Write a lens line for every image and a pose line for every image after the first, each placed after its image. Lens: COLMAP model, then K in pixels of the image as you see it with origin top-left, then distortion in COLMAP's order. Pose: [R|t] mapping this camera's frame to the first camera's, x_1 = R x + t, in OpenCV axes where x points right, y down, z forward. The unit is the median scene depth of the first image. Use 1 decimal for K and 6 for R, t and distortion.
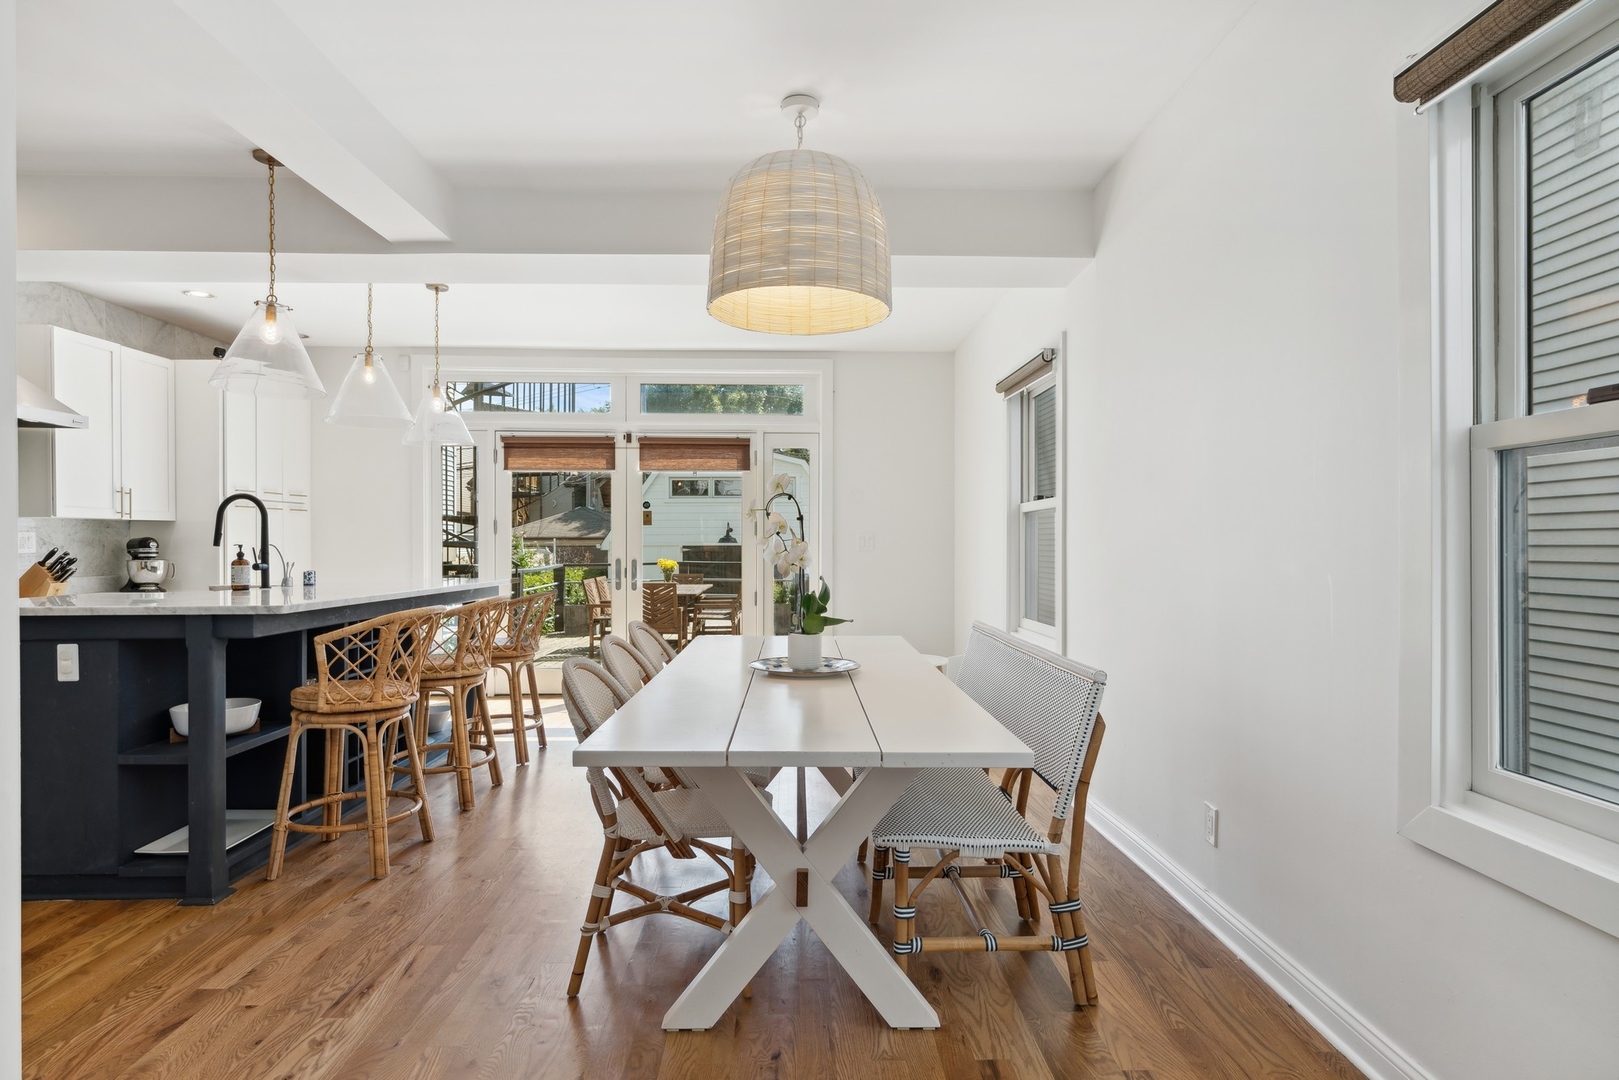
lens RADIAL K [[827.2, 0, 815.1], [0, 827.2, 543.4], [0, 0, 1]] dist [-0.001524, 0.000705]
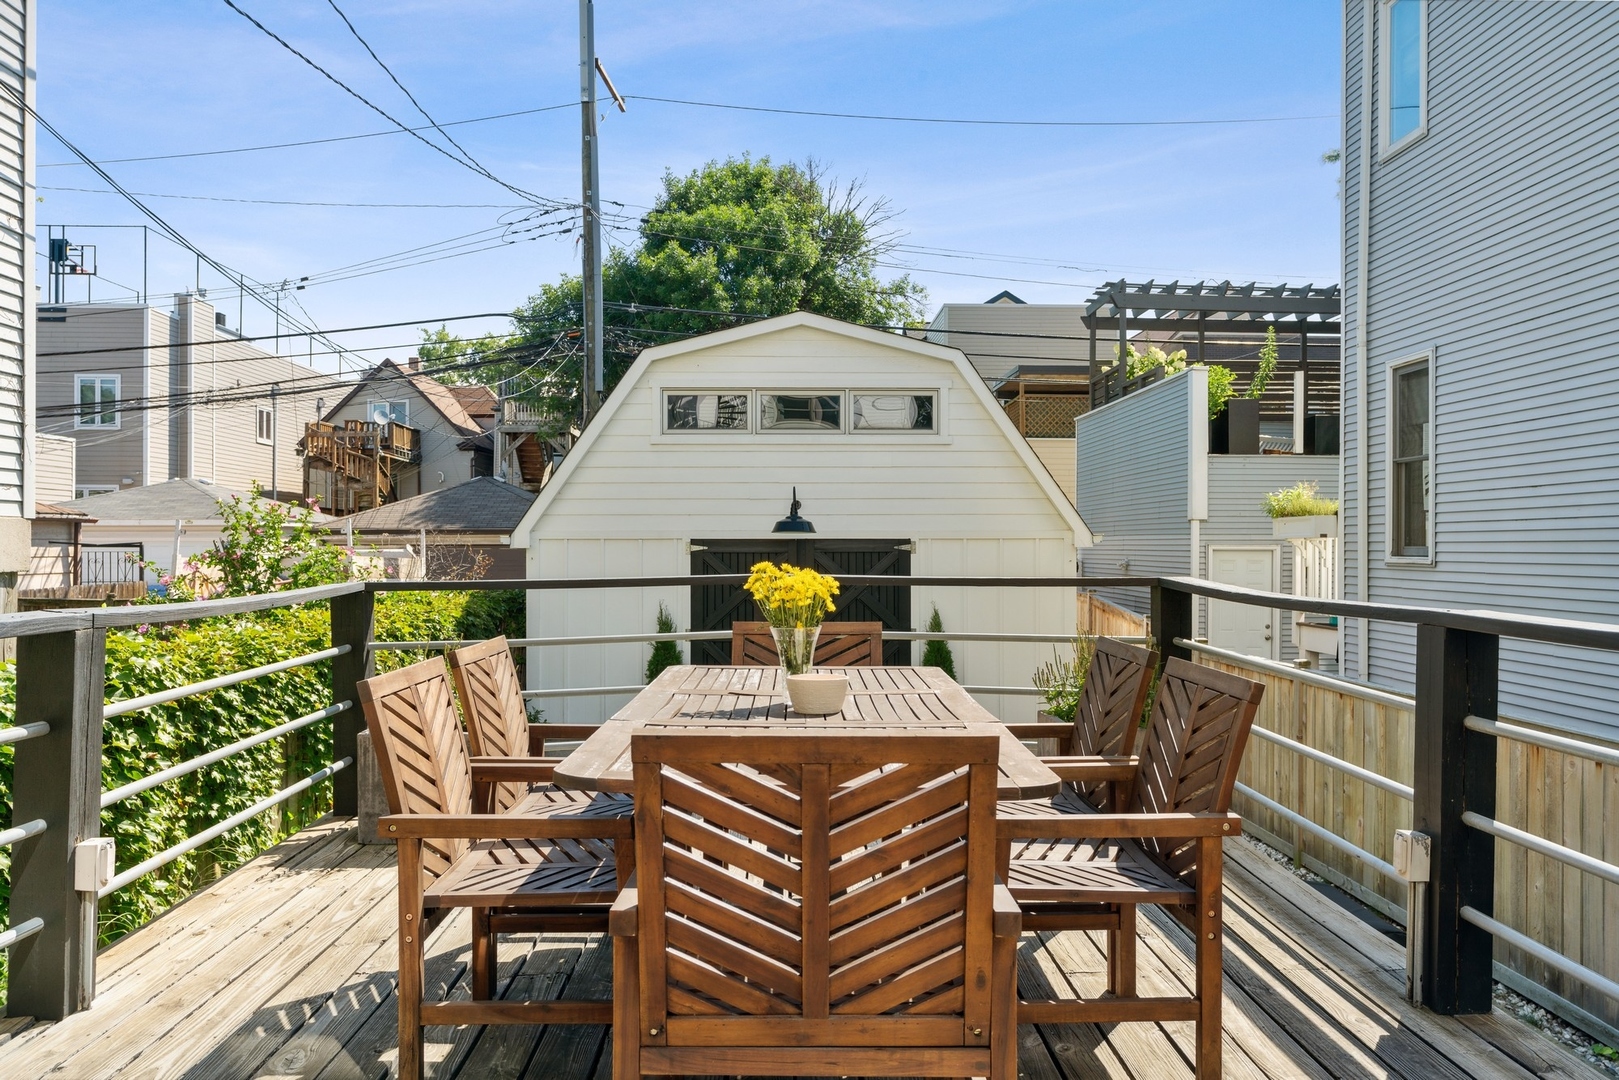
lens RADIAL K [[1187.1, 0, 801.1], [0, 1187.1, 538.4], [0, 0, 1]] dist [0.000680, 0.002345]
pose [[0.999765, 0.000883, -0.021658, -0.383478], [-0.001068, 0.999963, -0.008543, 0.035273], [0.021649, 0.008564, 0.999729, 1.580052]]
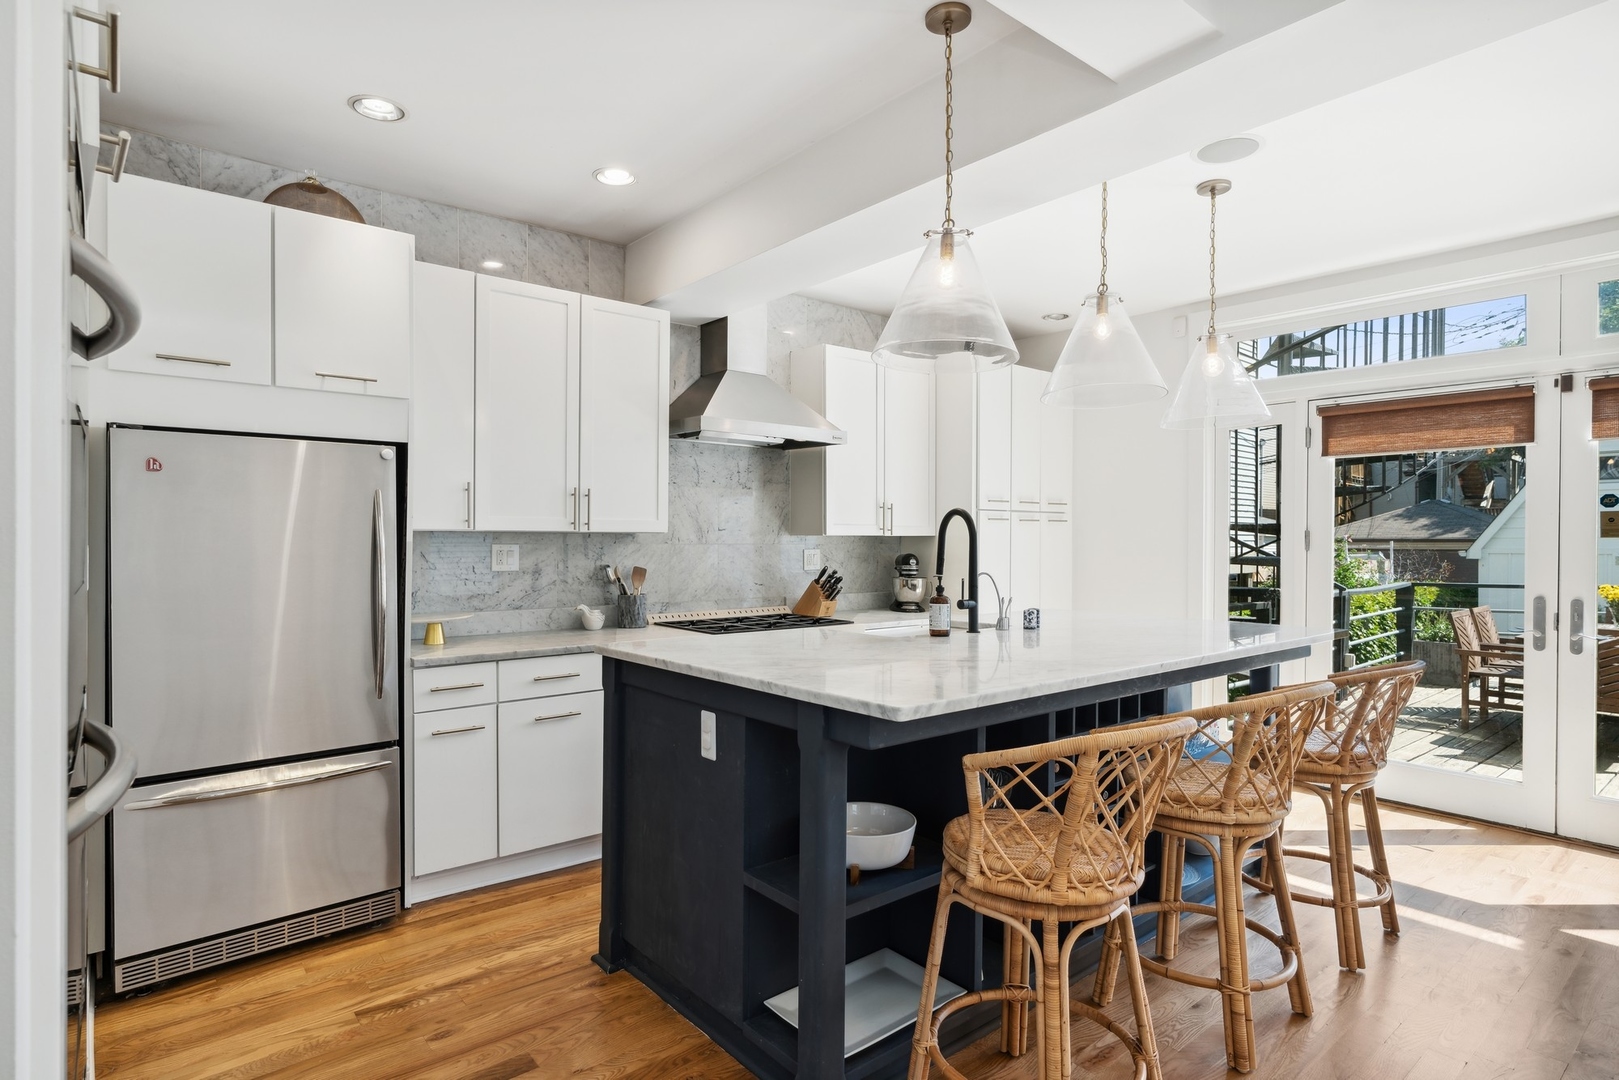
lens RADIAL K [[829.5, 0, 799.8], [0, 829.5, 544.3], [0, 0, 1]] dist [-0.011636, 0.003081]
pose [[0.602676, 0.008529, -0.797940, -0.134258], [-0.005737, 0.999963, 0.006355, -0.026261], [0.797965, 0.000748, 0.602703, 0.359084]]
